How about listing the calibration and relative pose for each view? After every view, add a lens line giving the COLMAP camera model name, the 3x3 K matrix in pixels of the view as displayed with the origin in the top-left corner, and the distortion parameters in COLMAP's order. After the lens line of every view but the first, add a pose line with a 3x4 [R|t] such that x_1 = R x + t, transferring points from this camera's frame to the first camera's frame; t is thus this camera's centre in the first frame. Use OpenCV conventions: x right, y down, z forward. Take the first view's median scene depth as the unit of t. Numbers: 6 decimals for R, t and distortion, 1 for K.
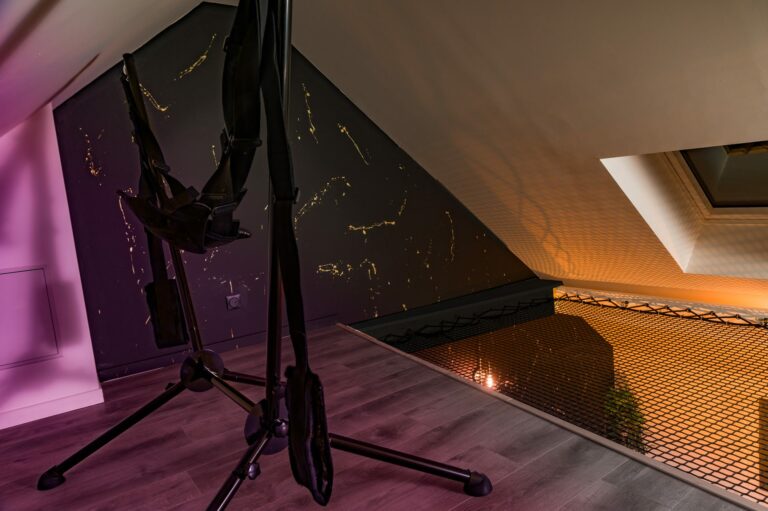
lens RADIAL K [[508.8, 0, 384.0], [0, 508.8, 255.5], [0, 0, 1]] dist [0.004748, 0.000143]
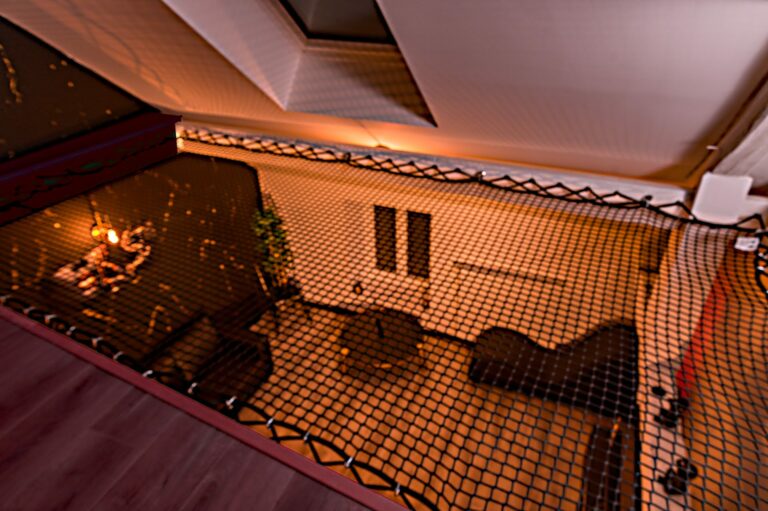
lens RADIAL K [[508.8, 0, 384.0], [0, 508.8, 255.5], [0, 0, 1]] dist [0.004748, 0.000143]
pose [[0.836697, -0.211155, 0.505323, 0.183412], [0.002454, 0.924121, 0.382092, -0.080343], [-0.547660, -0.318455, 0.773728, 0.033343]]
